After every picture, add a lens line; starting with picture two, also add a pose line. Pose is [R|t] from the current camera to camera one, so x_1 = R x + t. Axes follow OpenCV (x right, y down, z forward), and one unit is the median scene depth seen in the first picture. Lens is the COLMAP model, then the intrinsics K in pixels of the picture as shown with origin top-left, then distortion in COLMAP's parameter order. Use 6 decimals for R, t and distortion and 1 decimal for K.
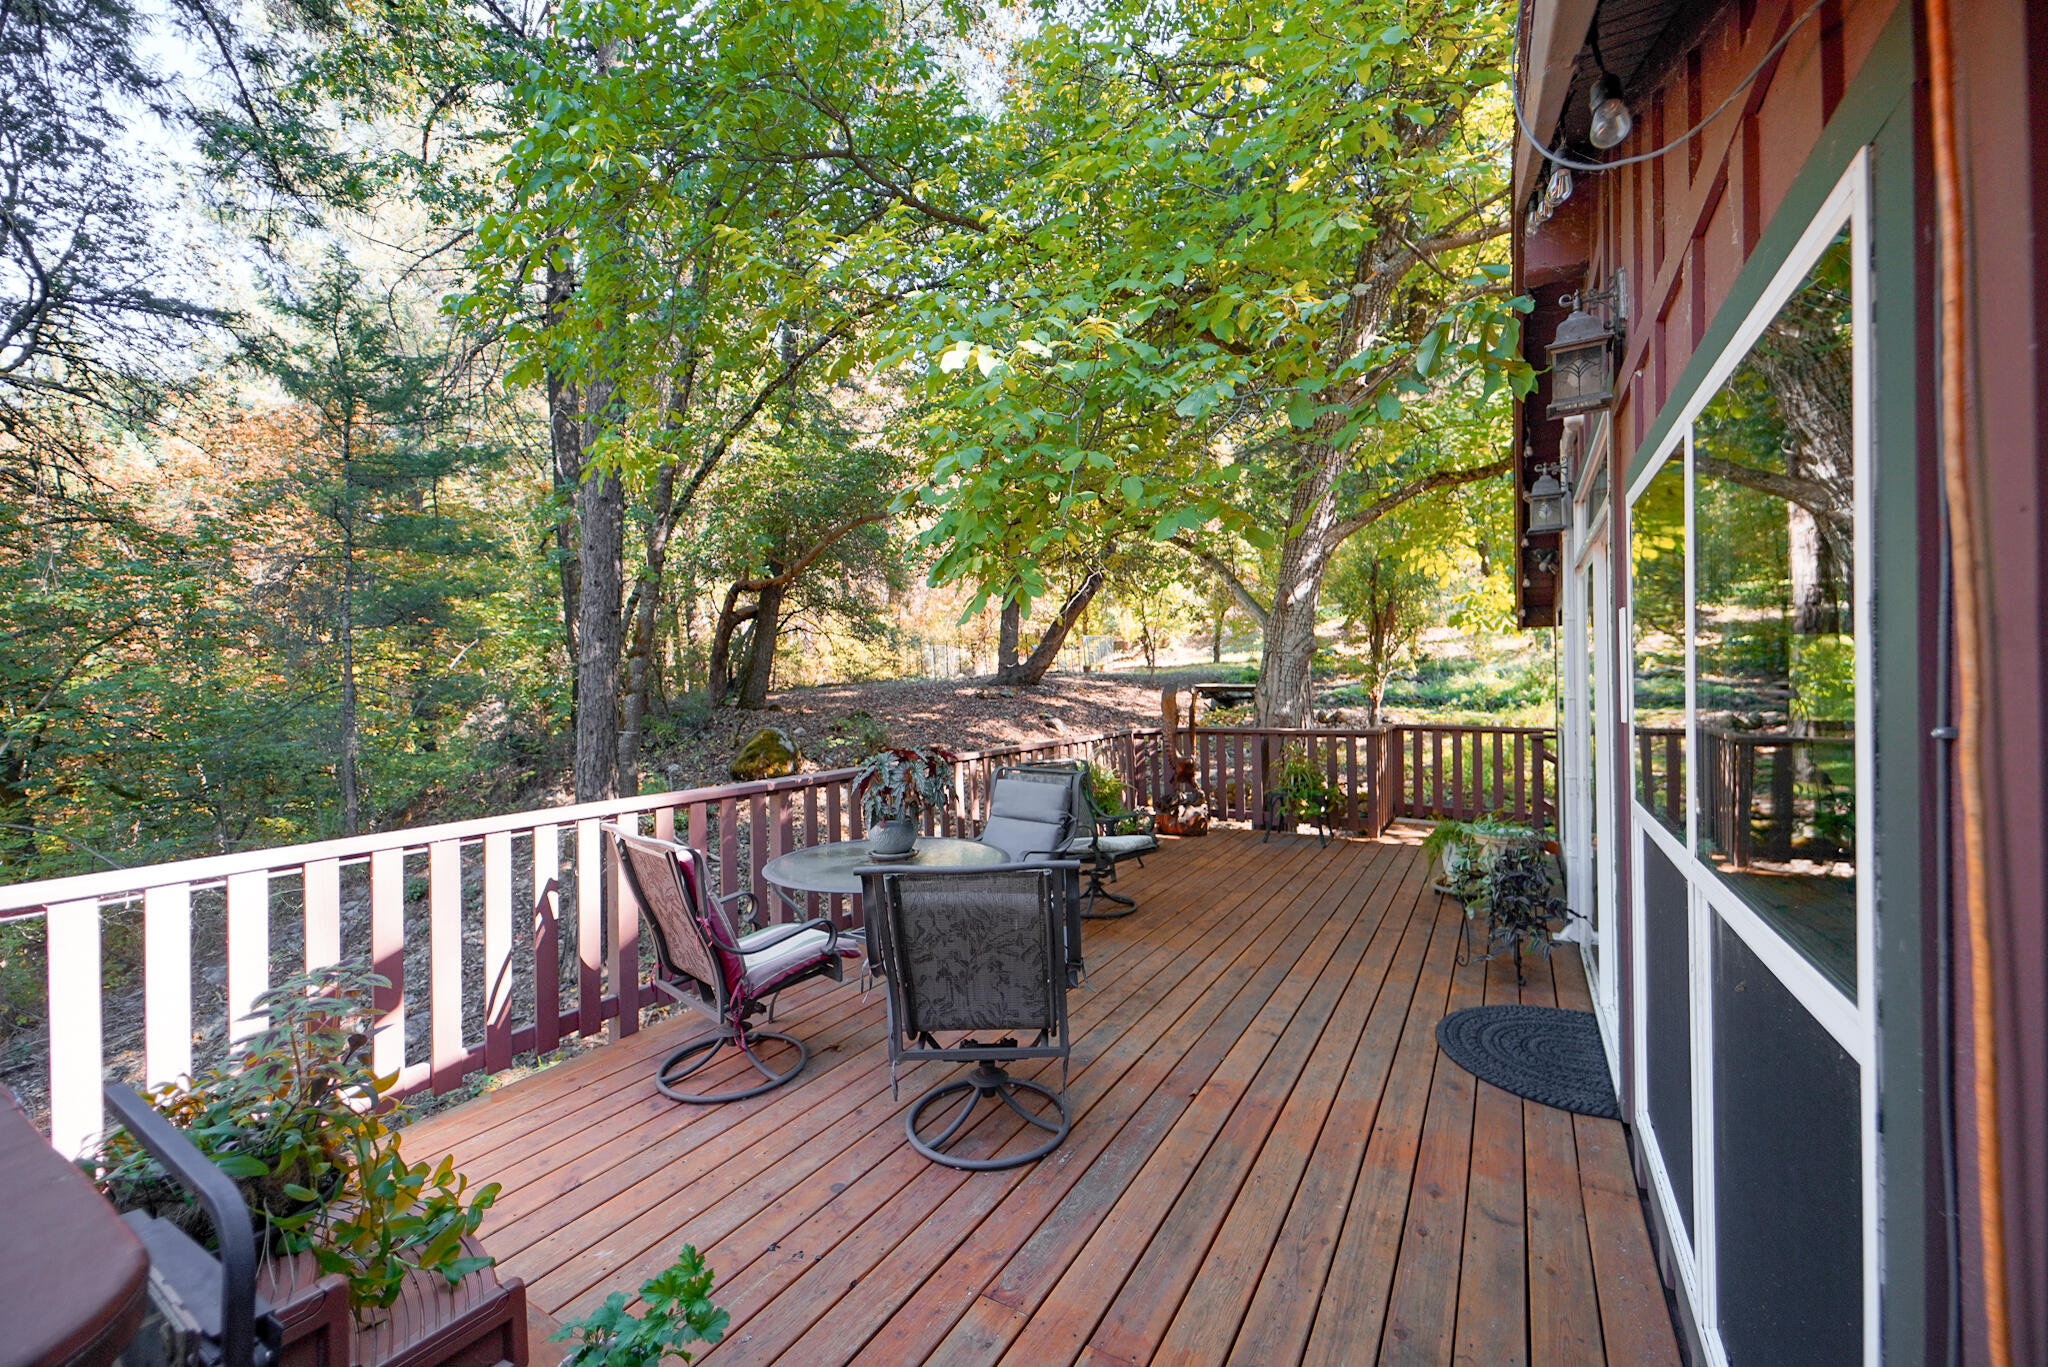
lens RADIAL K [[819.4, 0, 1032.6], [0, 819.4, 677.3], [0, 0, 1]] dist [0.003180, -0.001283]
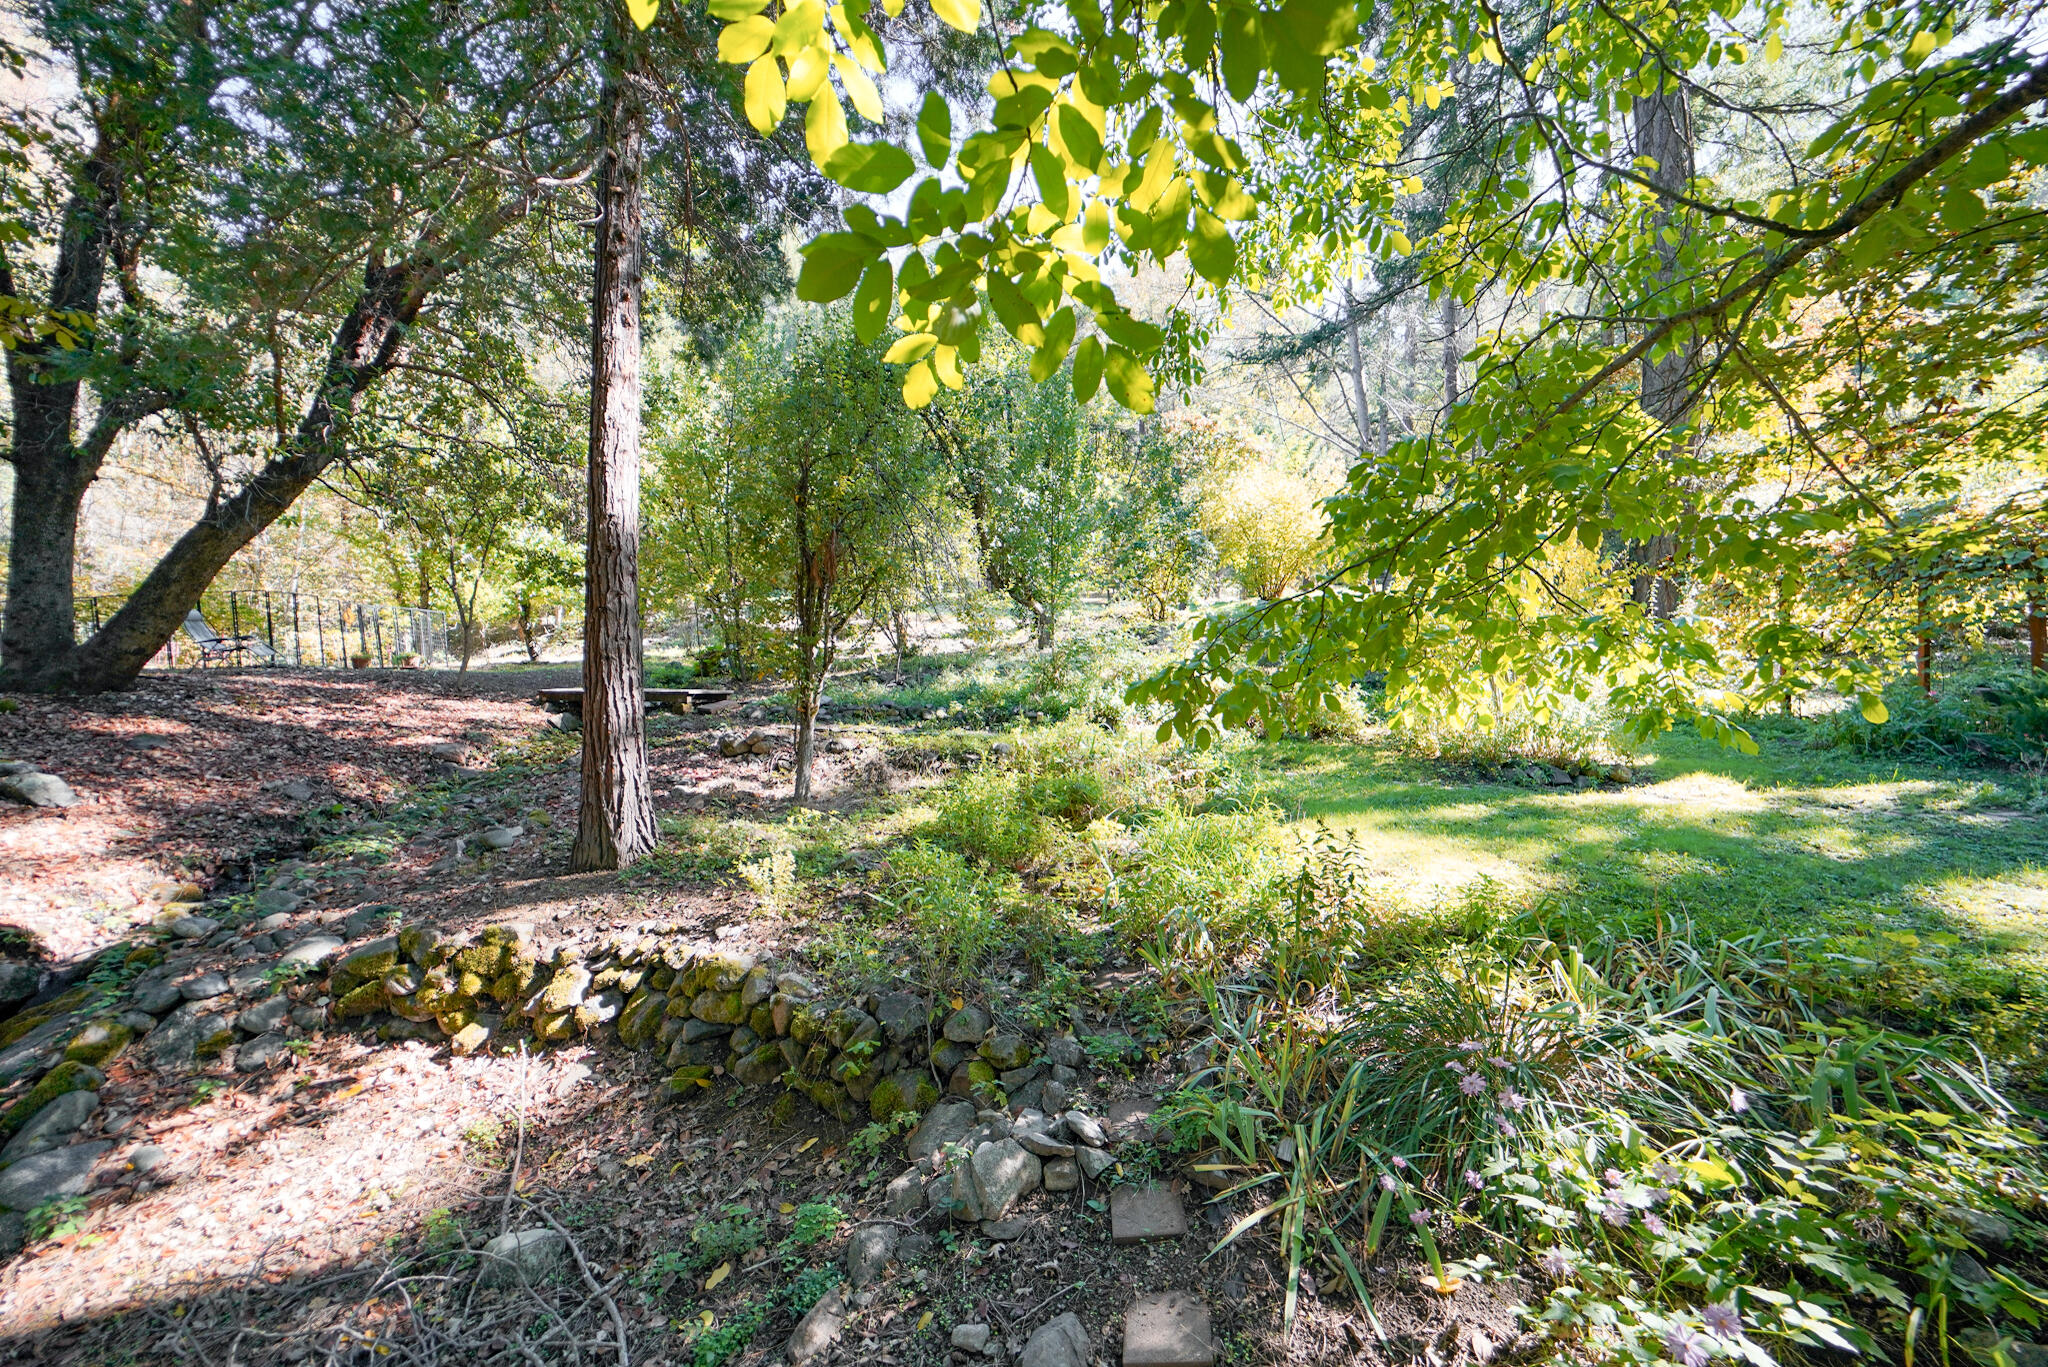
lens RADIAL K [[819.4, 0, 1029.3], [0, 819.4, 686.2], [0, 0, 1]] dist [0.003180, -0.001283]
pose [[0.844490, -0.000764, 0.535571, 0.223796], [-0.000997, 0.999995, 0.002999, 0.006957], [-0.535571, -0.003066, 0.844485, 0.412398]]
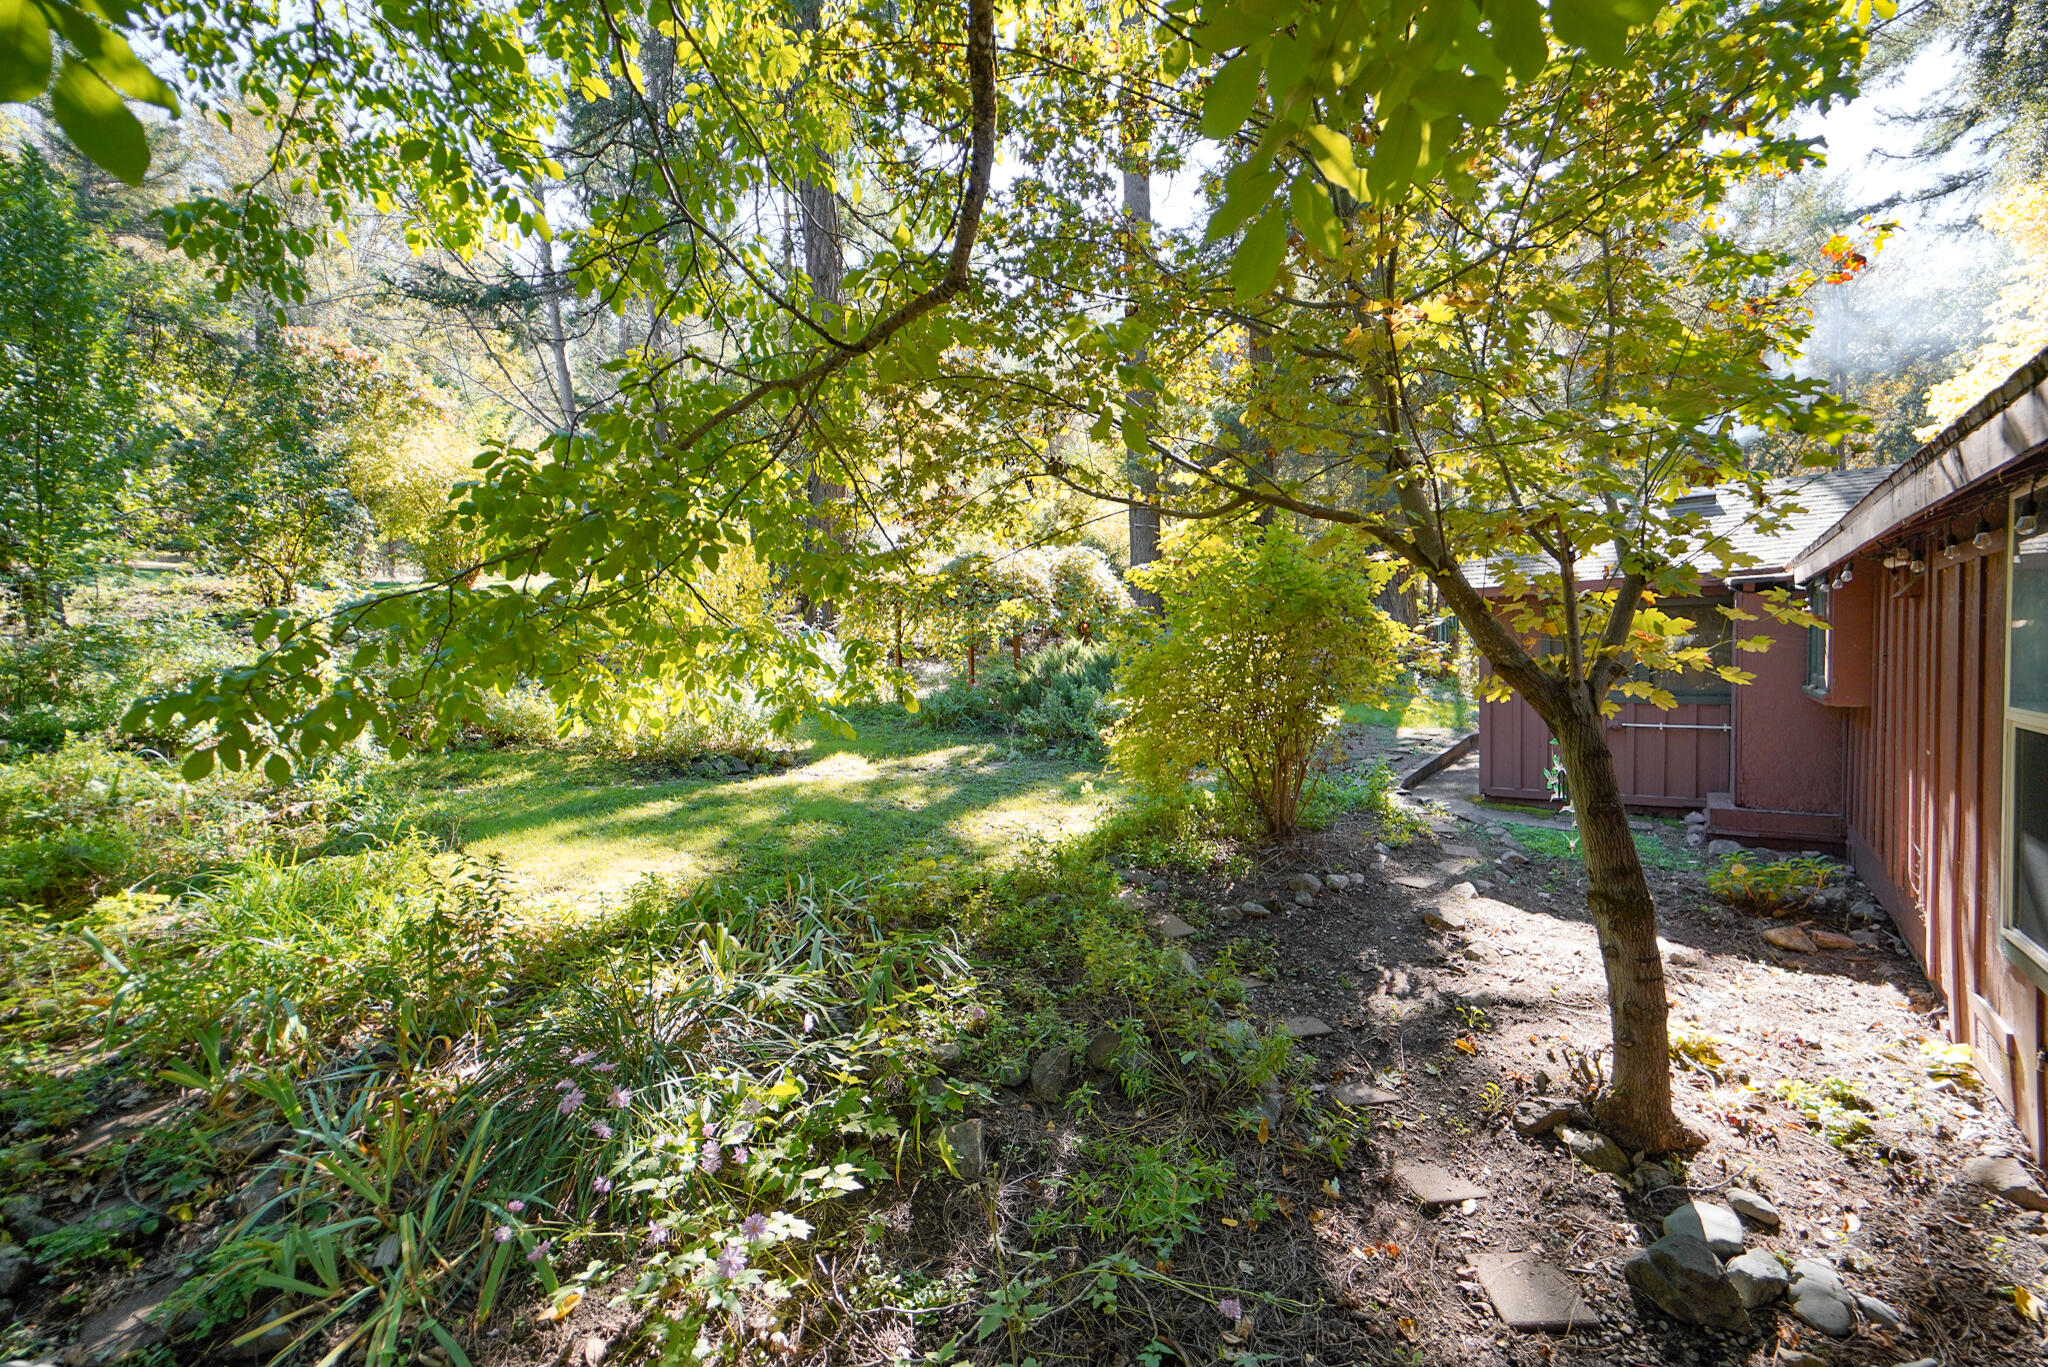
lens RADIAL K [[819.4, 0, 1035.2], [0, 819.4, 685.9], [0, 0, 1]] dist [0.003180, -0.001283]
pose [[0.129318, -0.017285, 0.991452, 0.234551], [0.012800, 0.999794, 0.015761, 0.003544], [-0.991521, 0.010652, 0.129513, 0.394013]]
